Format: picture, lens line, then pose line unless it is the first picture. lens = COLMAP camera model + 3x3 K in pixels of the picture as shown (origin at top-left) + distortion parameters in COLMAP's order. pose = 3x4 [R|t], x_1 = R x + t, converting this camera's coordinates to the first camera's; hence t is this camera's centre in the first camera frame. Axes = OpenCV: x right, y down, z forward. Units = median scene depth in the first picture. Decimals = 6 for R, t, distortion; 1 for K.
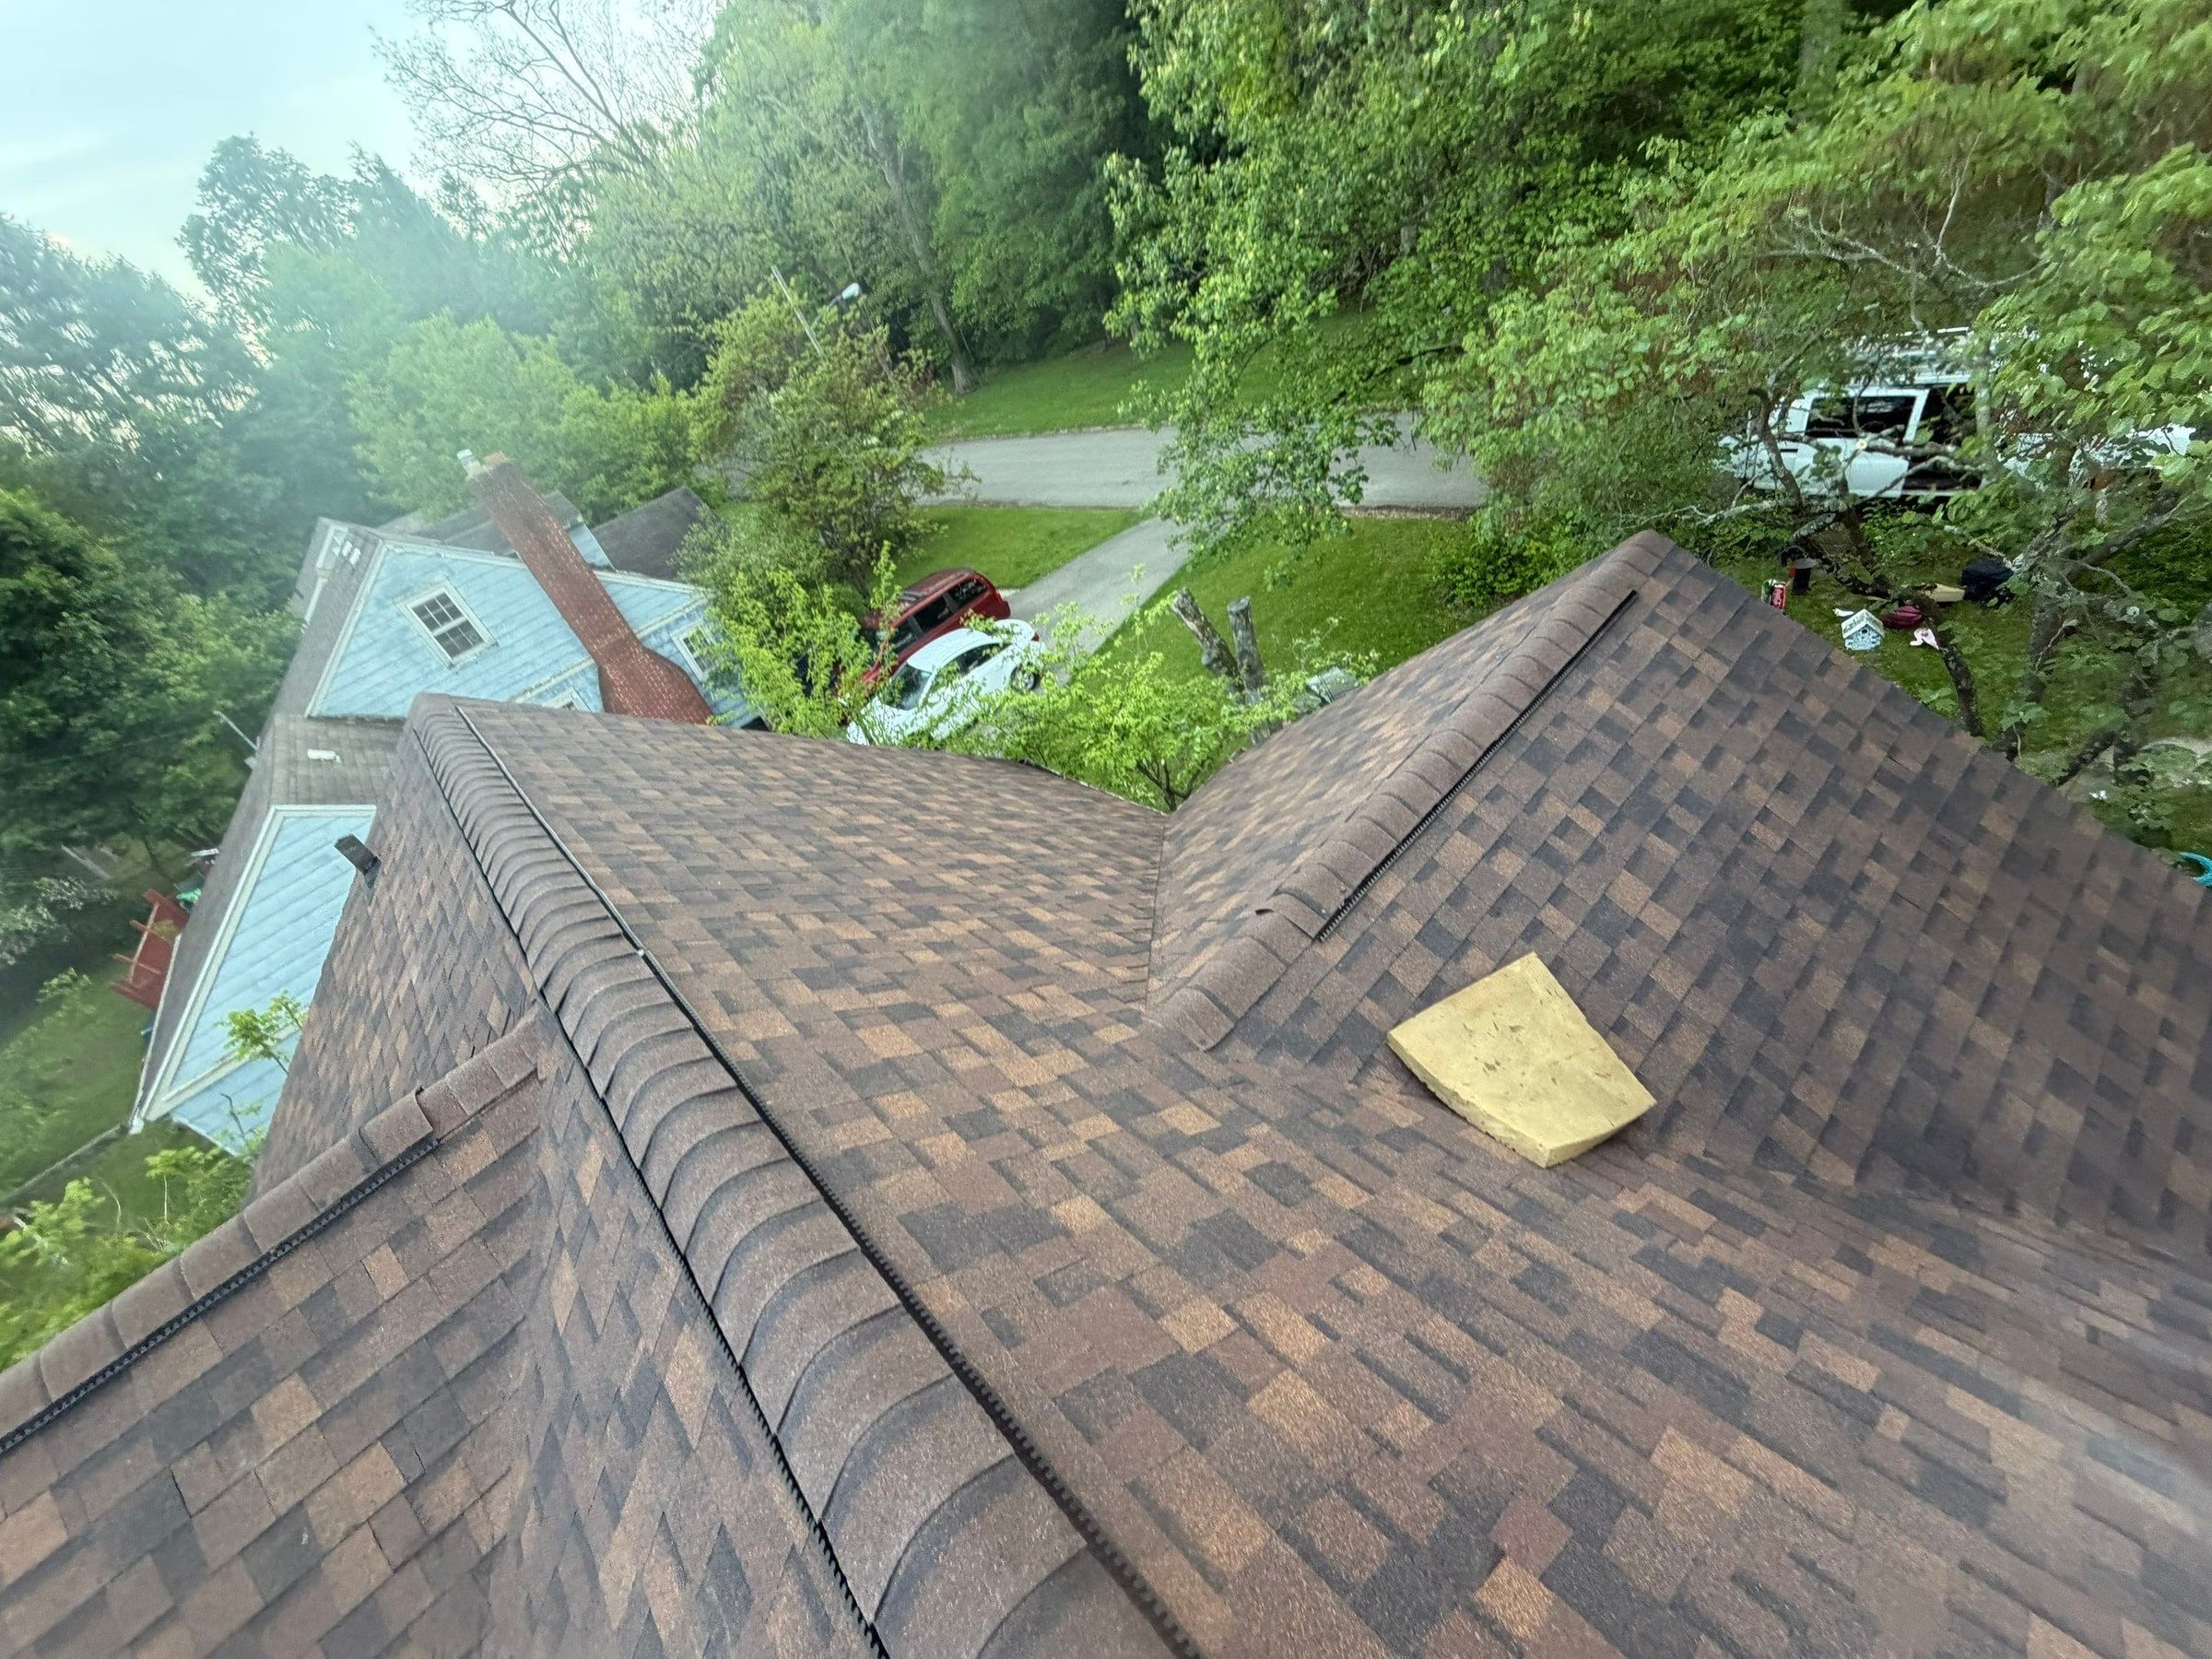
lens RADIAL K [[870.0, 0, 1099.3], [0, 870.0, 824.1], [0, 0, 1]] dist [-0.001940, -0.000315]
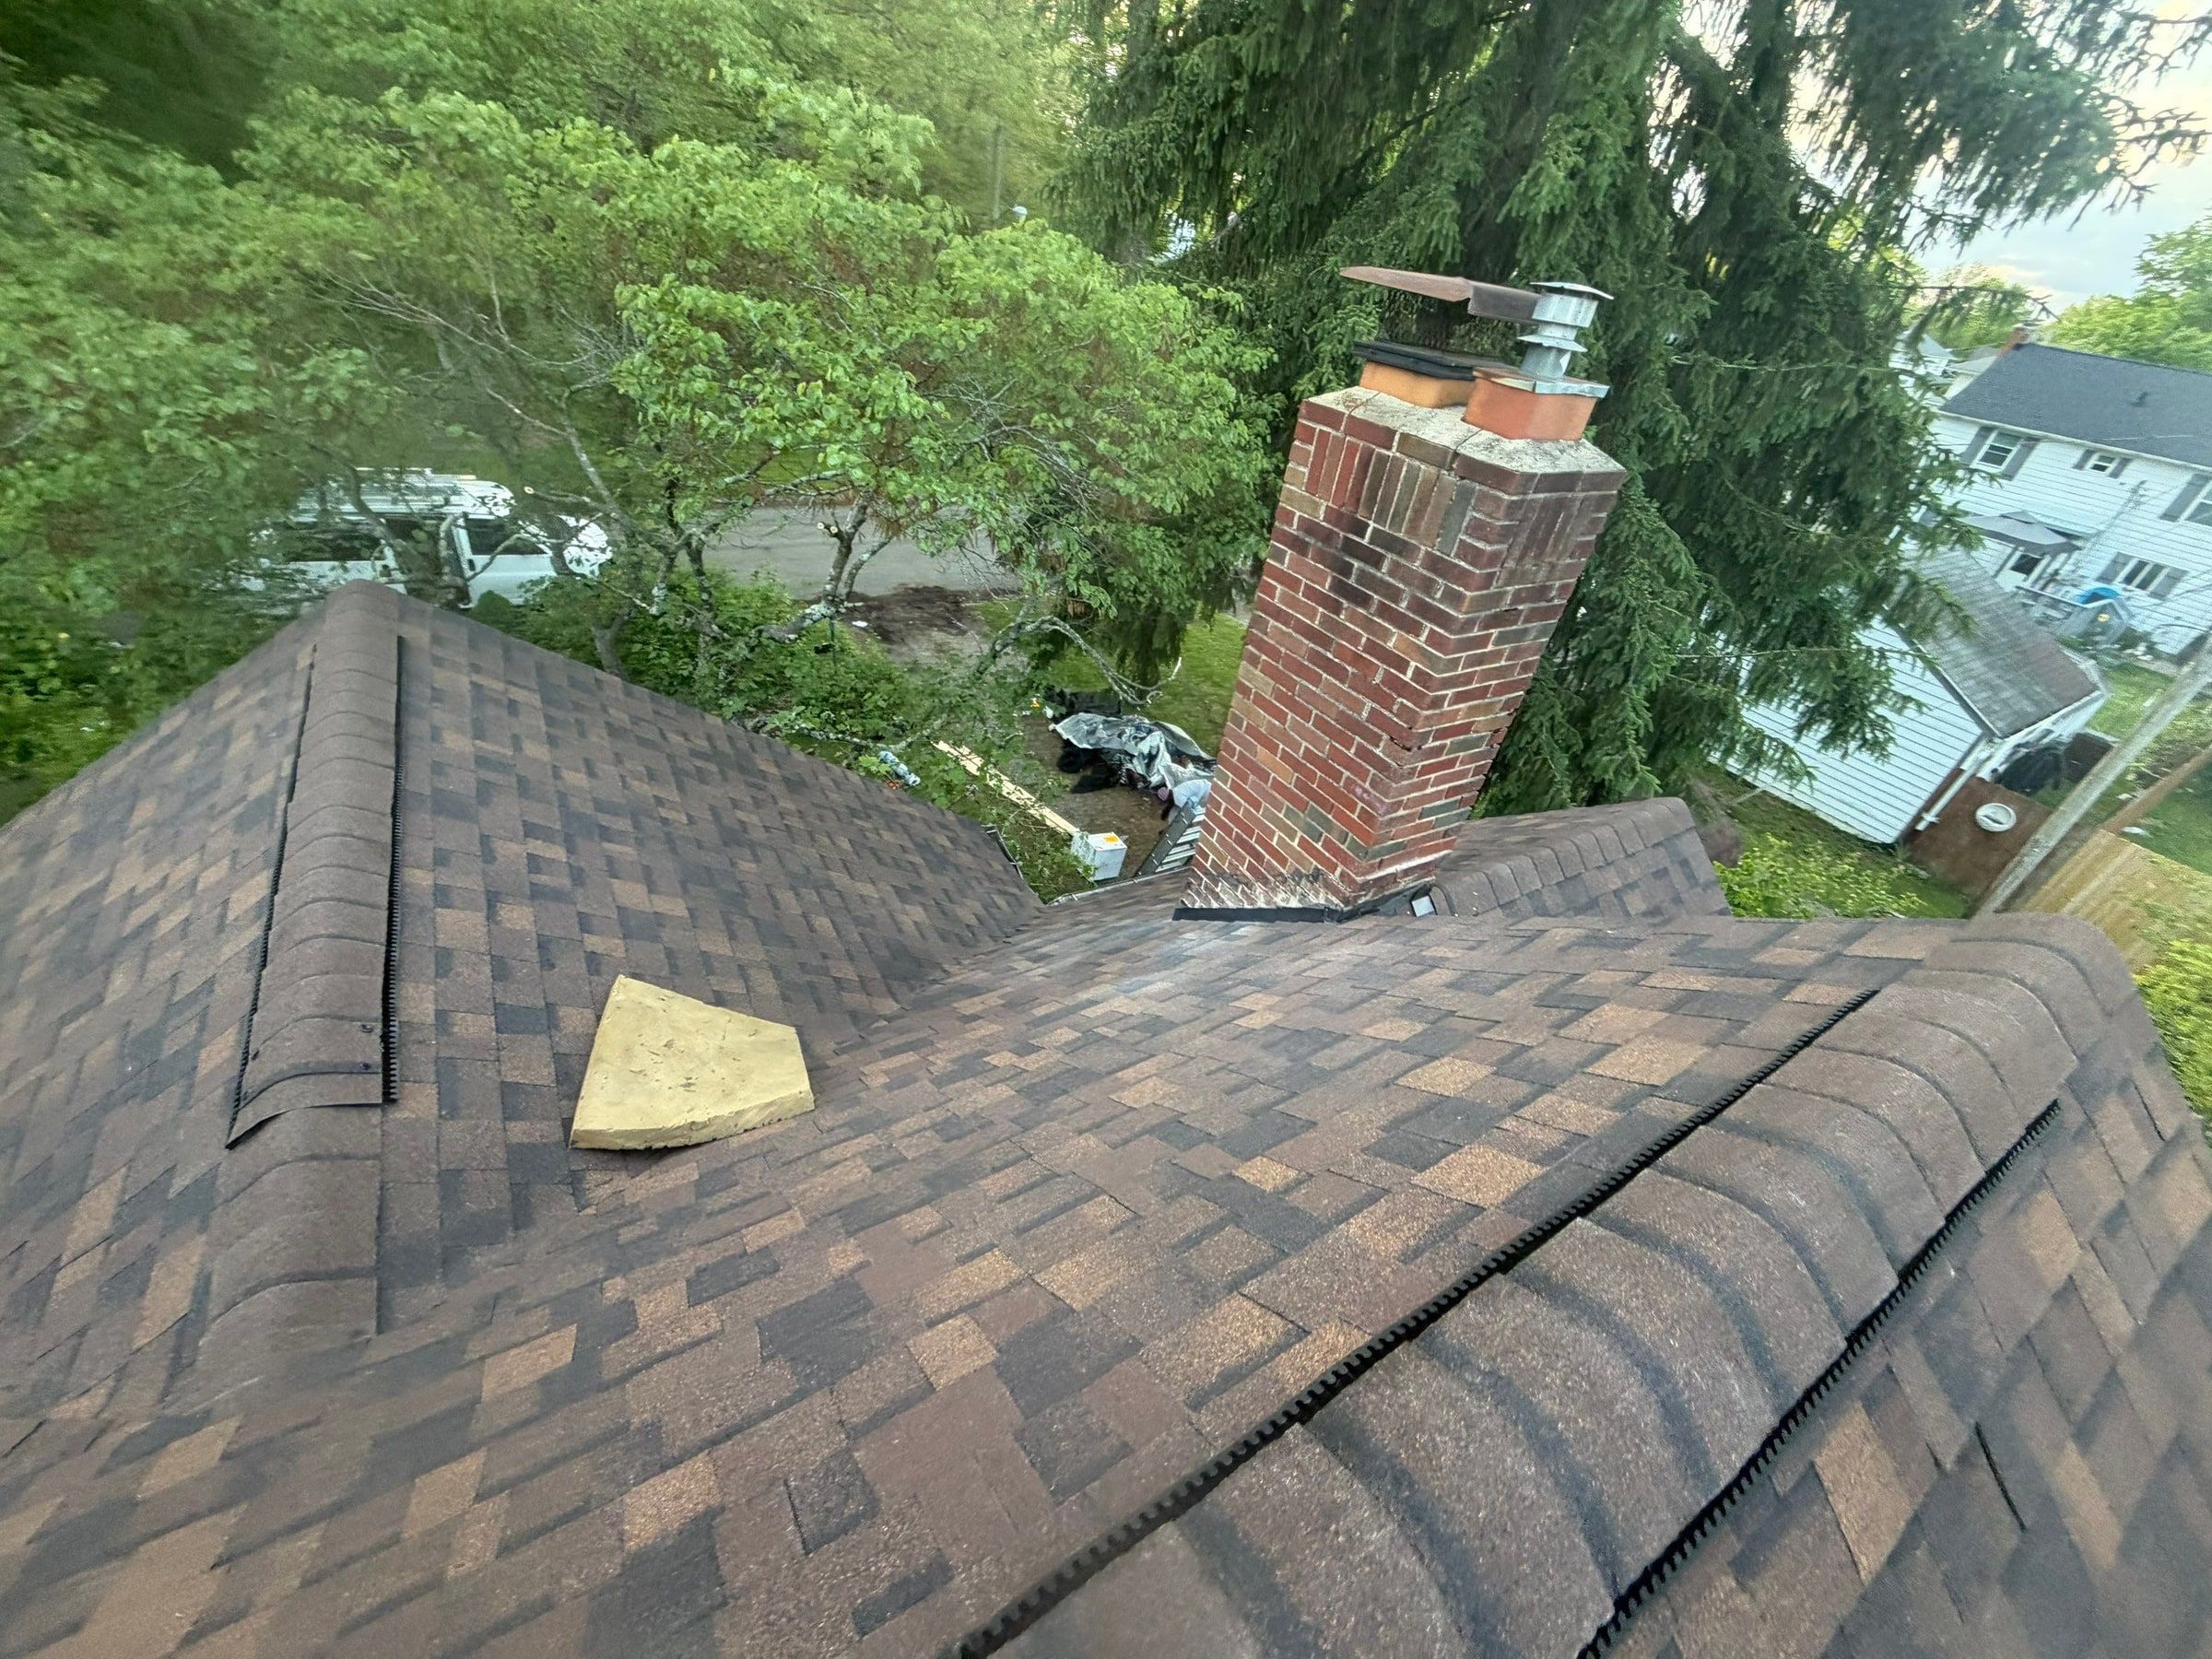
lens RADIAL K [[870.0, 0, 1099.3], [0, 870.0, 824.1], [0, 0, 1]] dist [-0.001940, -0.000315]
pose [[0.170063, -0.283382, 0.943808, -0.217531], [0.412971, 0.890094, 0.192842, 0.039371], [-0.894726, 0.356970, 0.268401, 0.257649]]
